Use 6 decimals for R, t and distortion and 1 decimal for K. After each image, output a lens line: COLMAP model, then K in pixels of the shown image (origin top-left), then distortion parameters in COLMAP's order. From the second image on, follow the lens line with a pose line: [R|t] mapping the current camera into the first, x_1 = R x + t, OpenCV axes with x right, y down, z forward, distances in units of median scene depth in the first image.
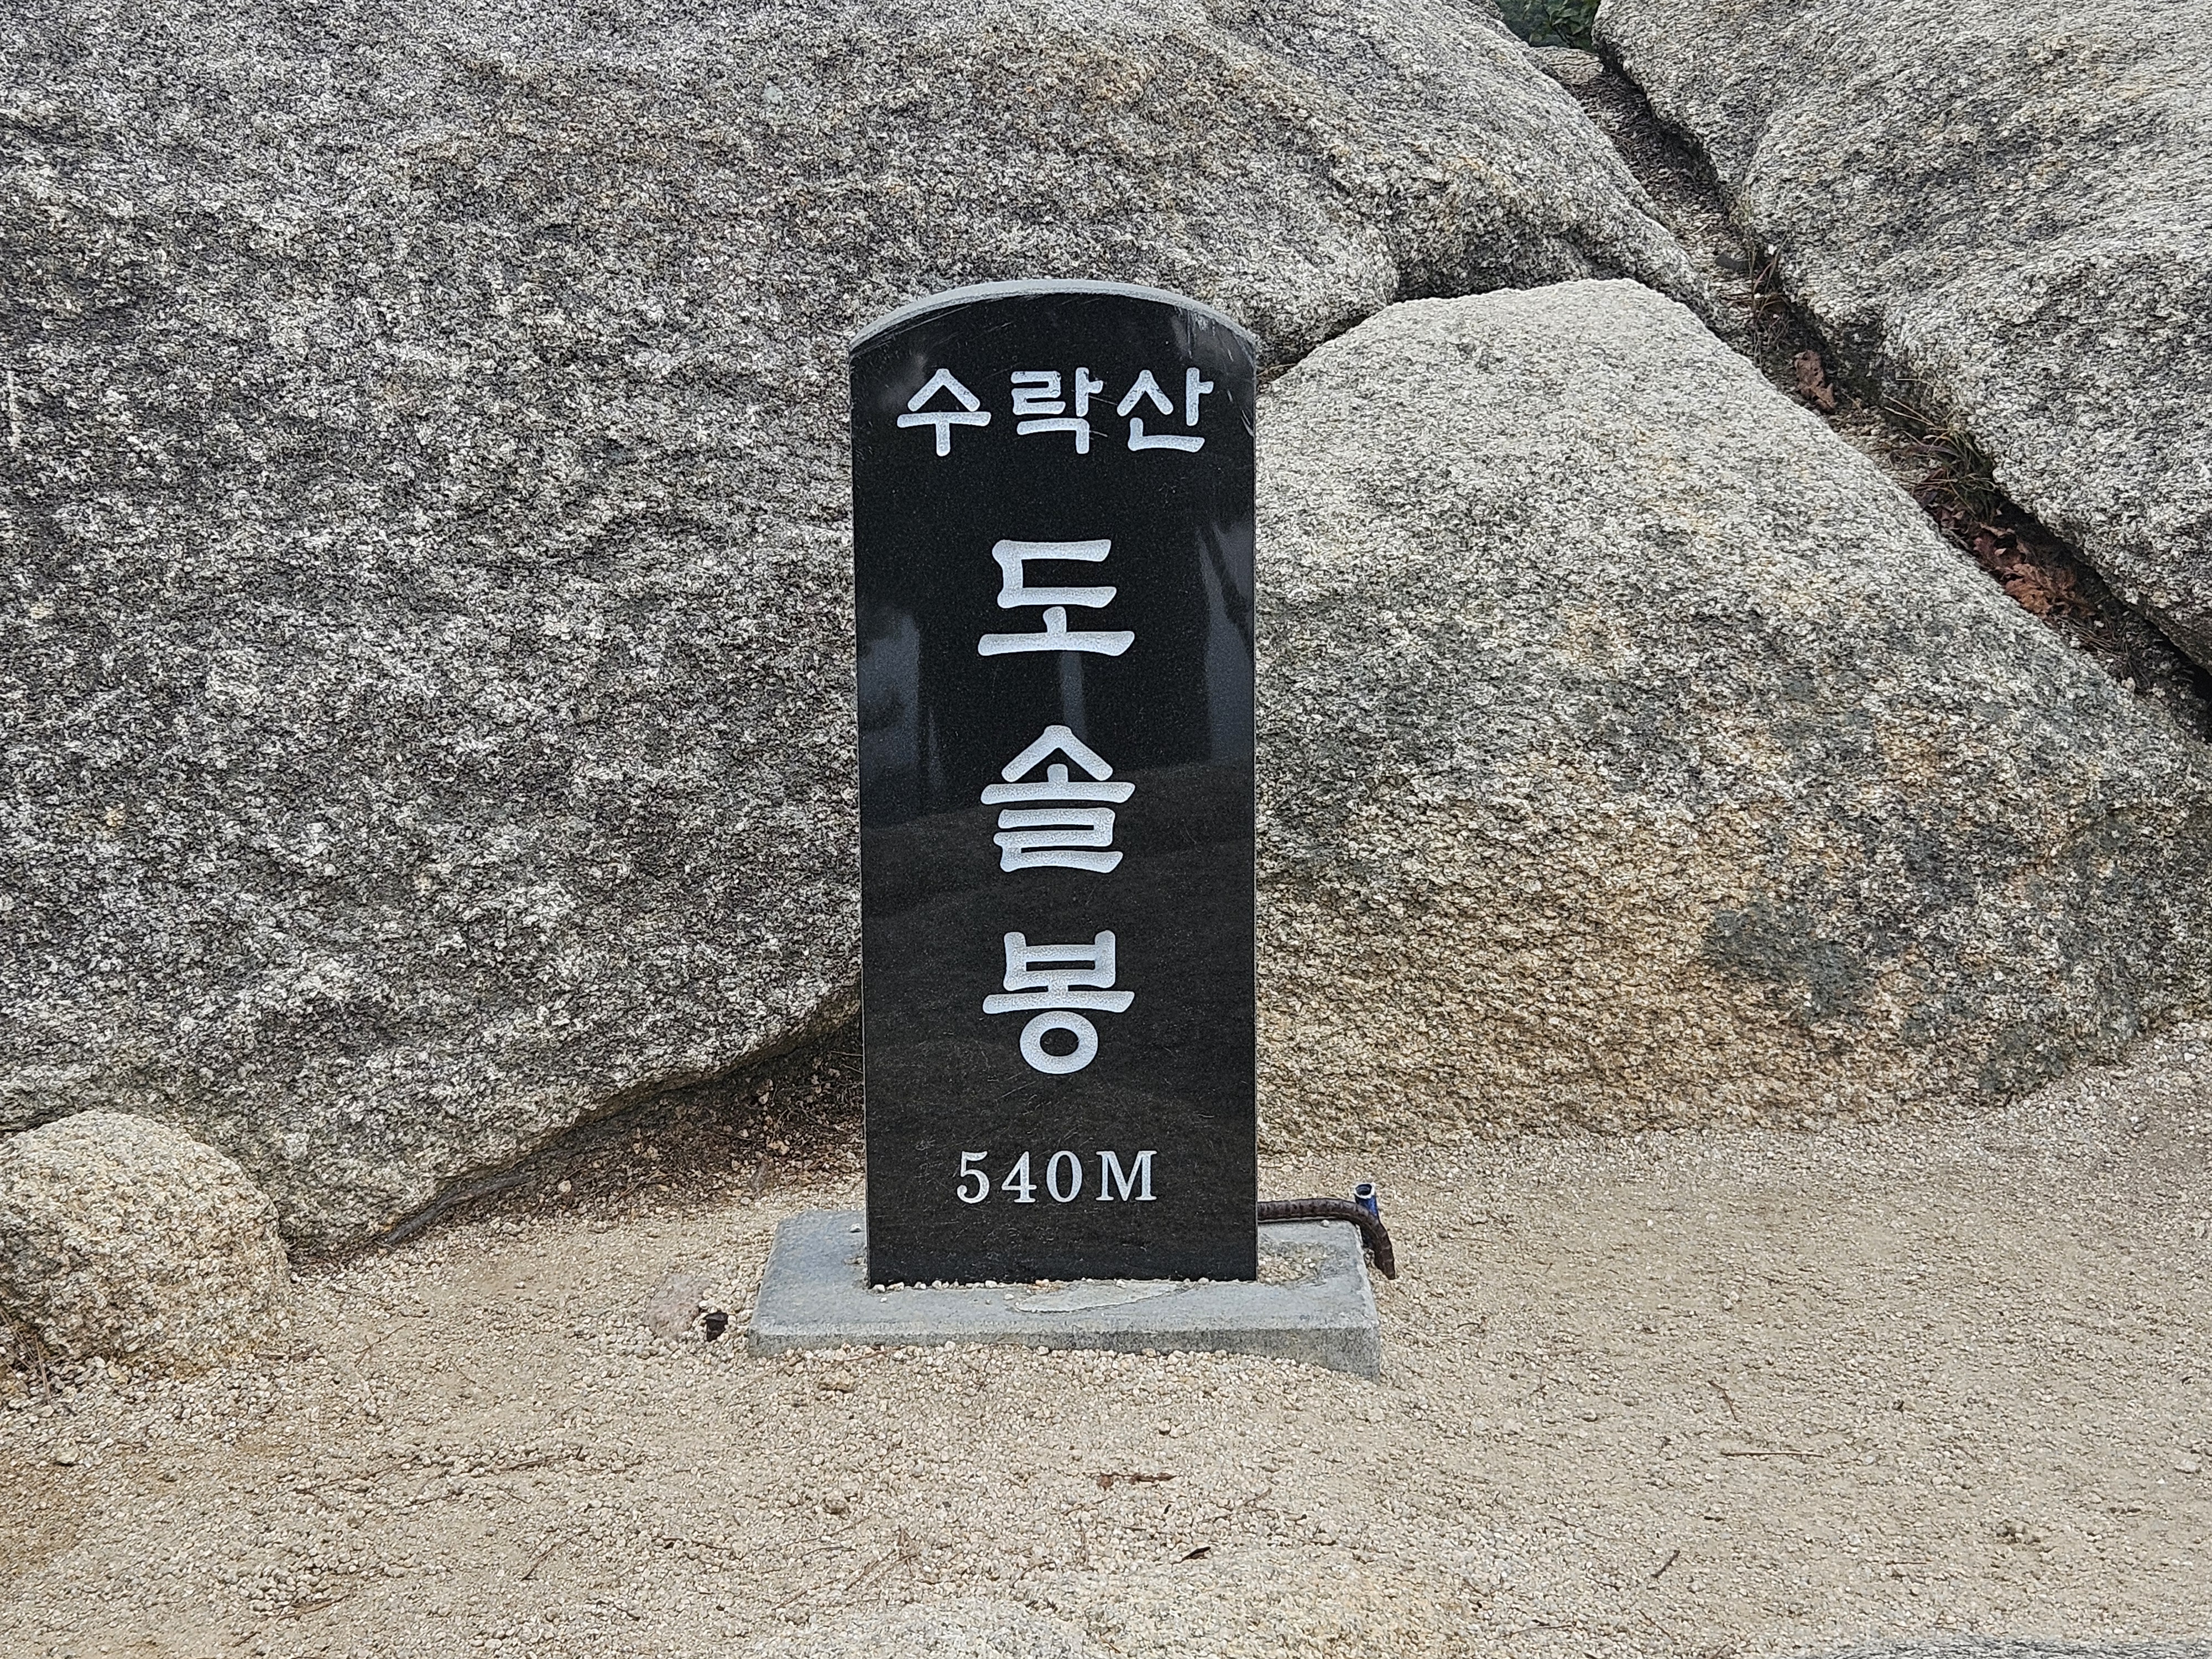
lens RADIAL K [[3718.9, 0, 1002.8], [0, 3718.9, 836.1], [0, 0, 1]] dist [0.110898, -0.119422]
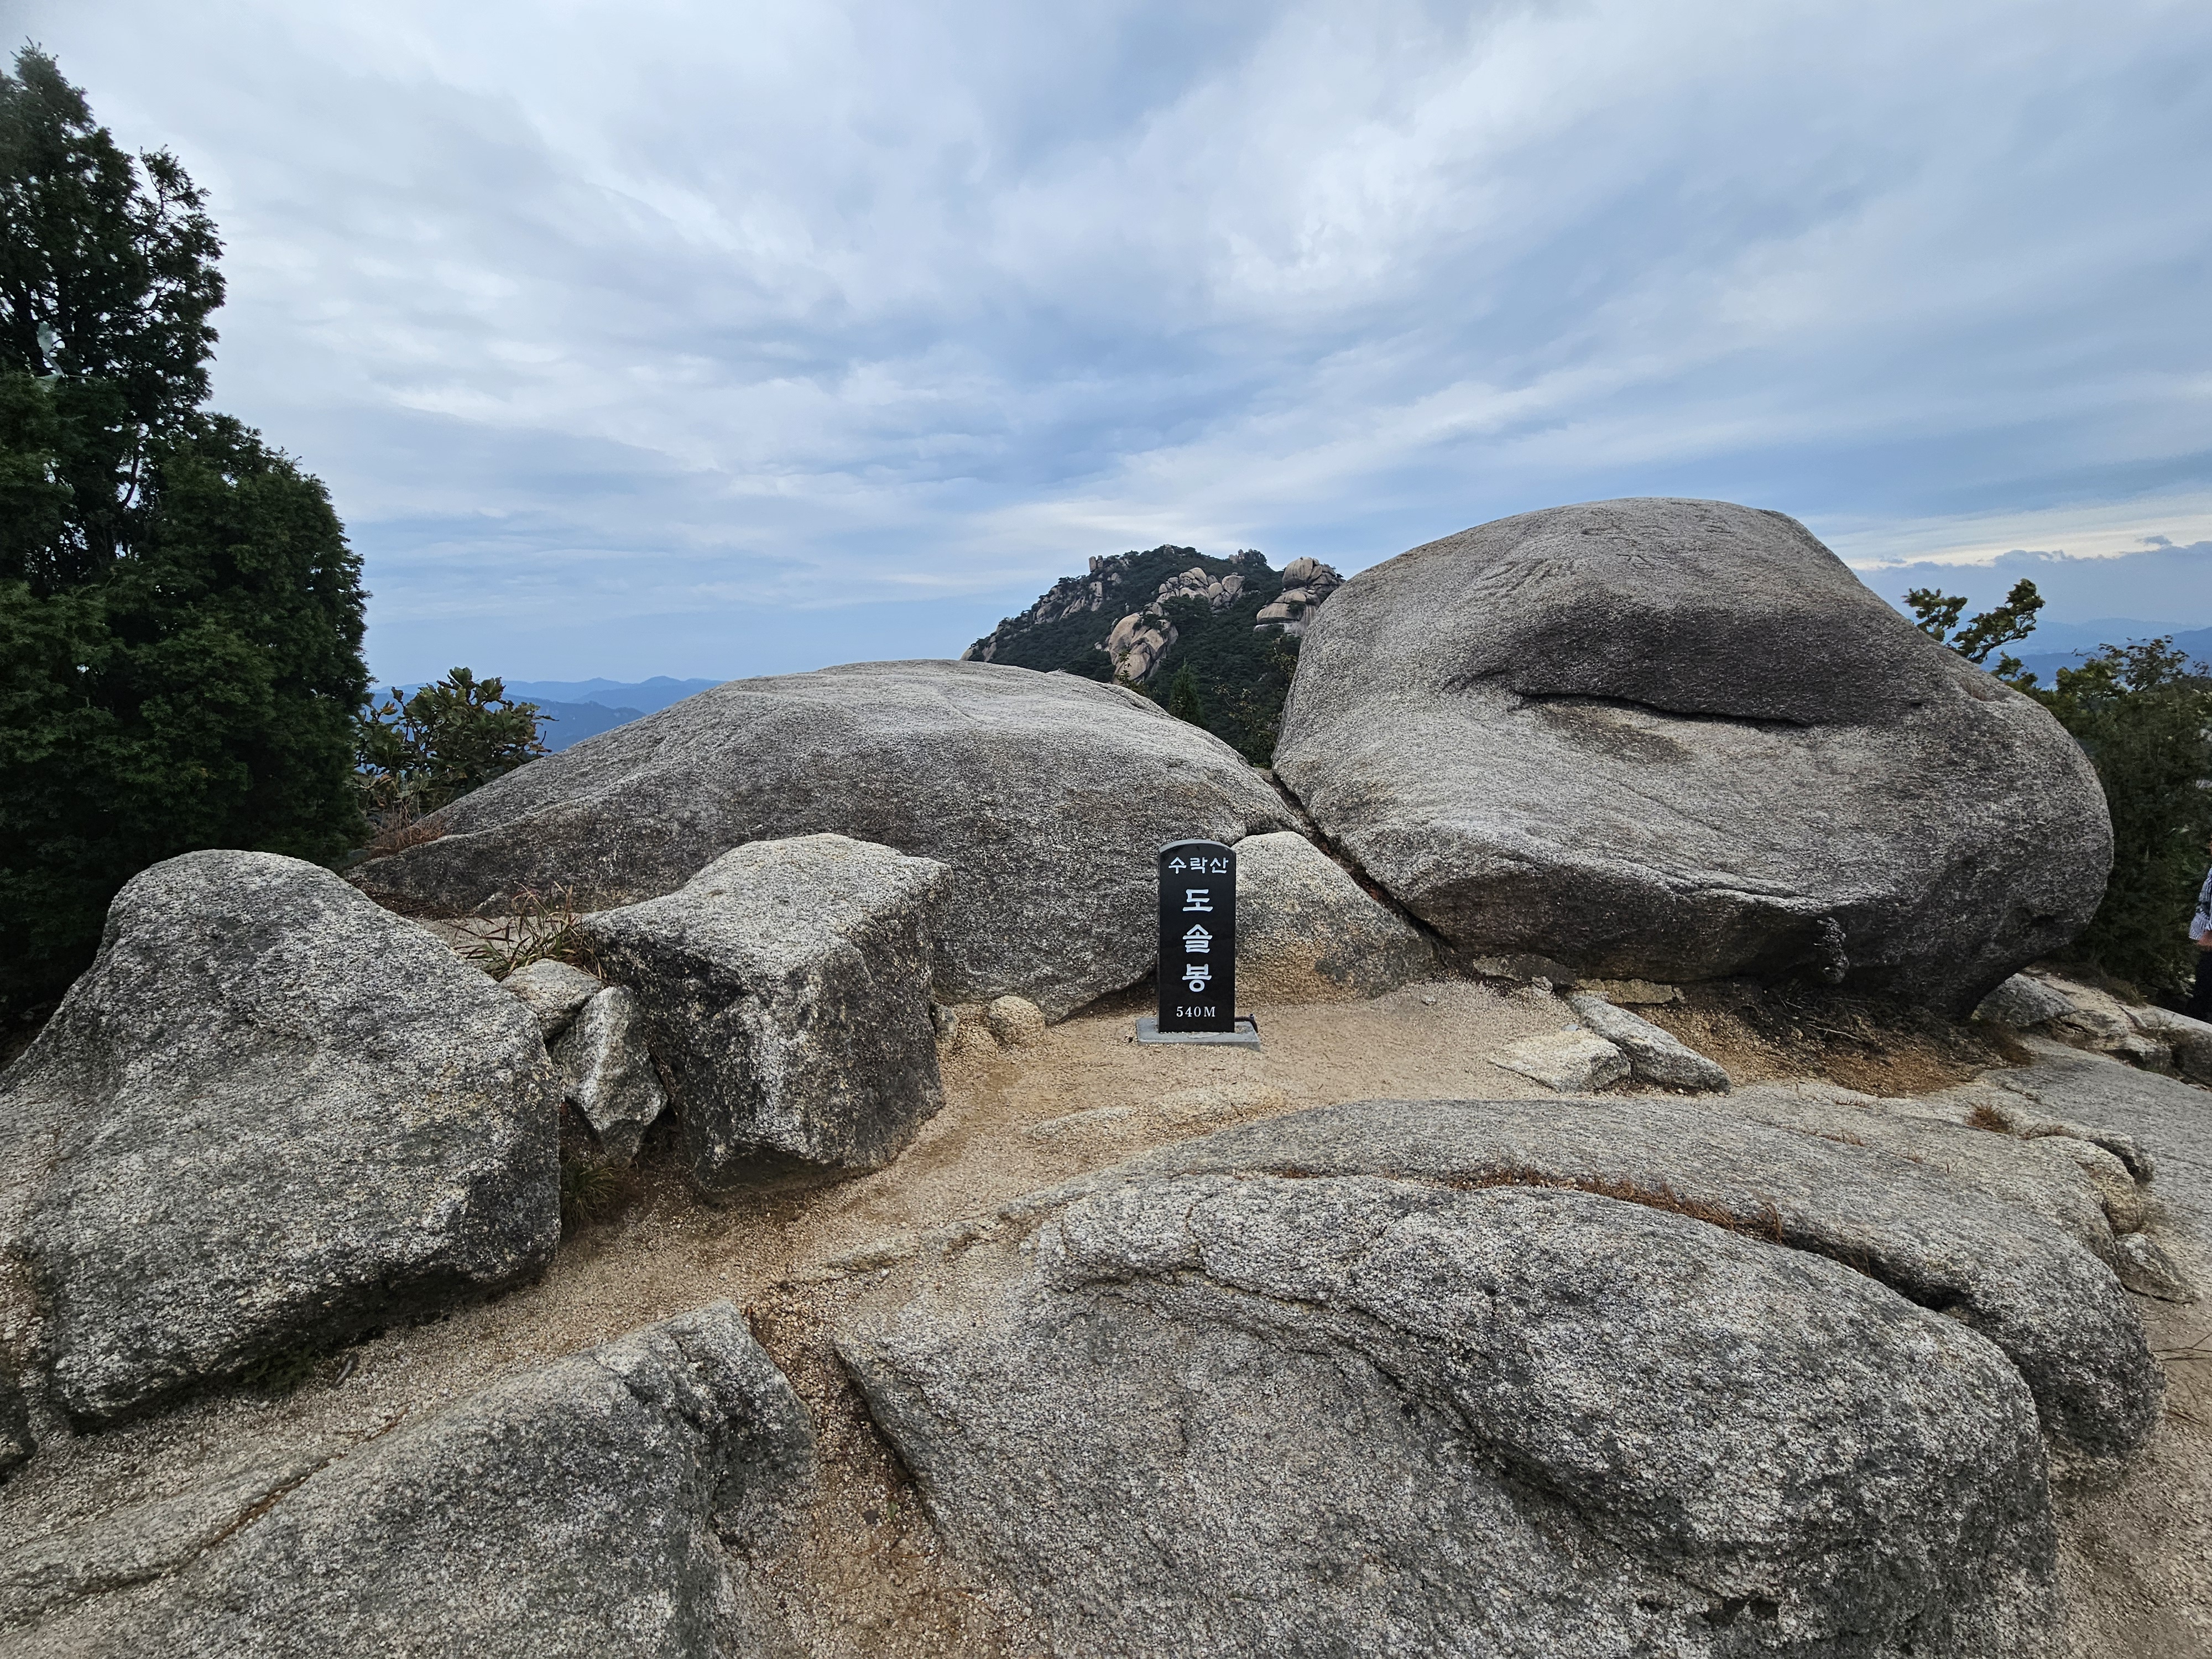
lens RADIAL K [[923.9, 0, 1073.4], [0, 923.9, 826.8], [0, 0, 1]] dist [0.000816, 0.000132]
pose [[0.999812, 0.011190, -0.015830, -0.120871], [-0.012806, 0.994282, -0.106016, -0.022437], [0.014553, 0.106199, 0.994238, -0.267972]]
